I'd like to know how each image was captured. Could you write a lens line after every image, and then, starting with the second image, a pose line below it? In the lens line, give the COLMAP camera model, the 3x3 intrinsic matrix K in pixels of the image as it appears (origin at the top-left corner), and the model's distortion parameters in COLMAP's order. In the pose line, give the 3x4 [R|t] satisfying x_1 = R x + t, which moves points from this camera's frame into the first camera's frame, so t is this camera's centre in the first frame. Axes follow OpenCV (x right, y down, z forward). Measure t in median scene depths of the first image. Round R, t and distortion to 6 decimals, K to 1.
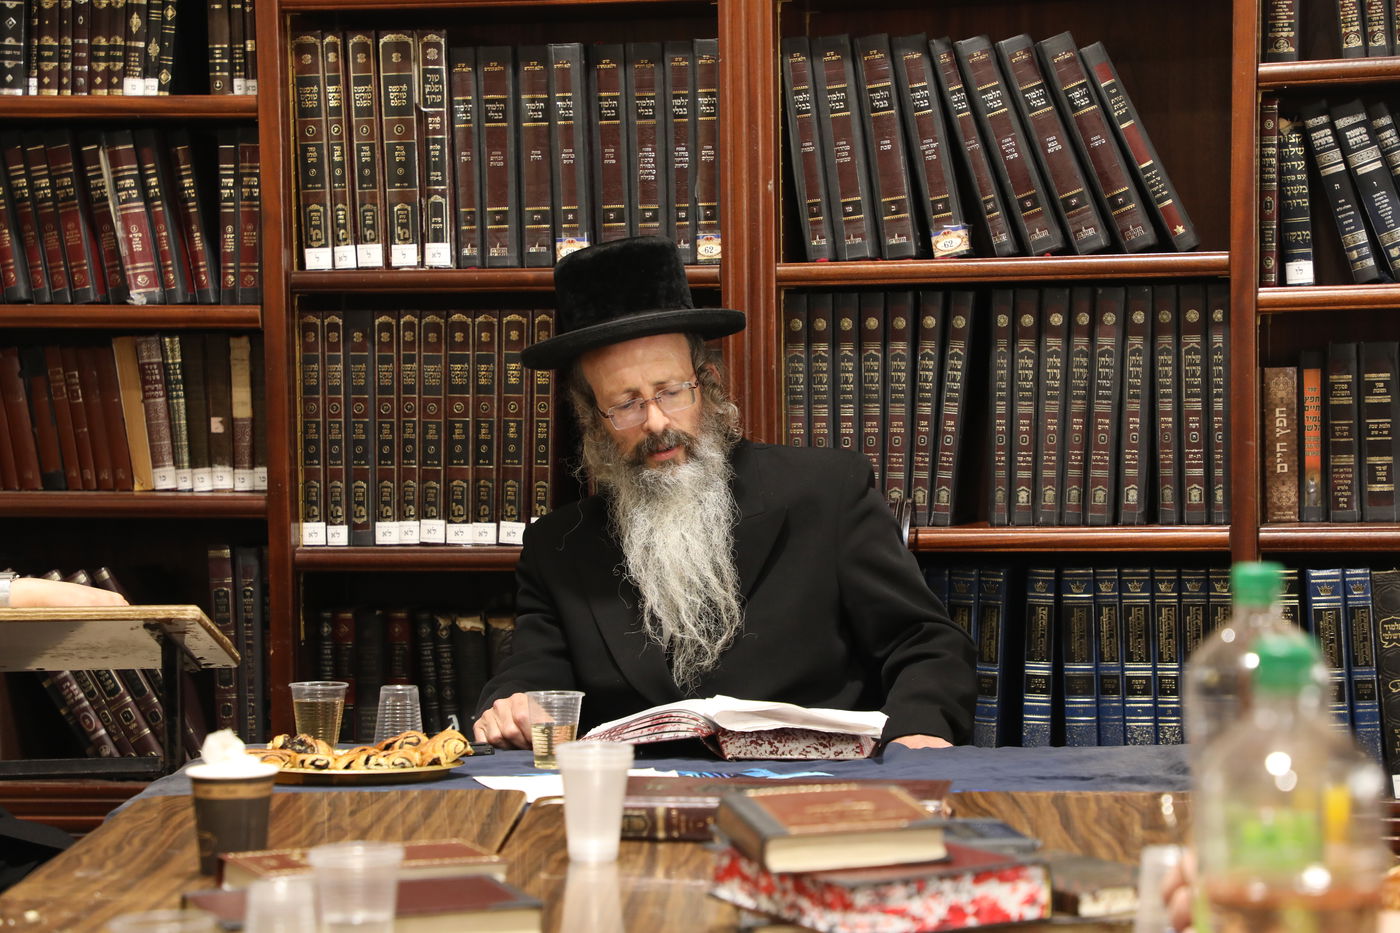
lens RADIAL K [[3955.5, 0, 700.0], [0, 3955.5, 466.5], [0, 0, 1]] dist [0.925057, -0.137480]
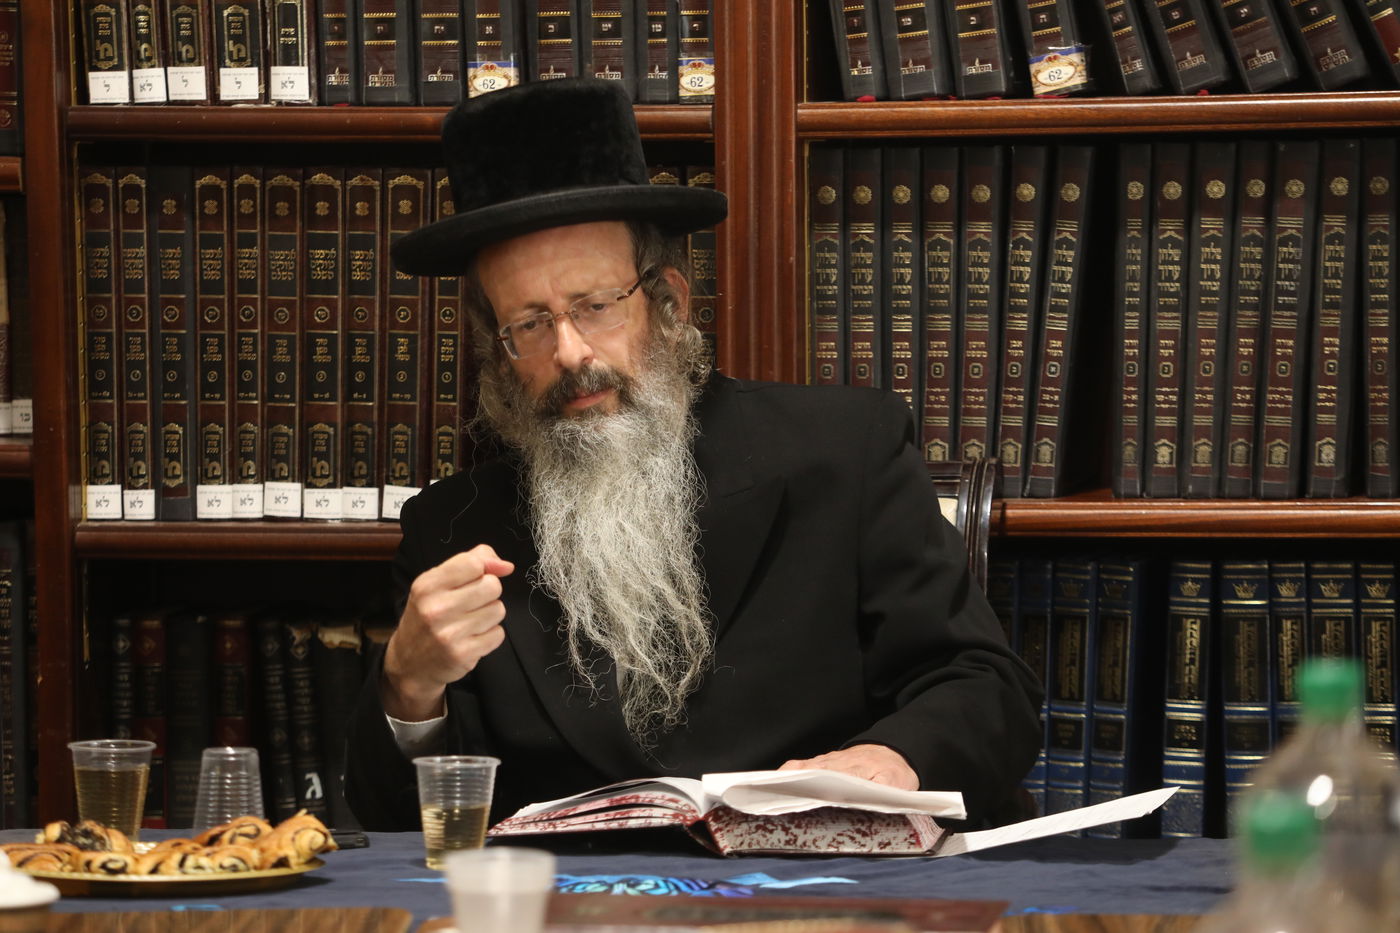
lens RADIAL K [[6989.1, 0, 694.8], [0, 6989.1, 468.1], [0, 0, 1]] dist [1.918161, 3.548498]
pose [[0.999927, 0.003720, -0.011536, 0.015846], [-0.003329, 0.999425, 0.033742, -0.029587], [0.011655, -0.033701, 0.999364, -0.183813]]
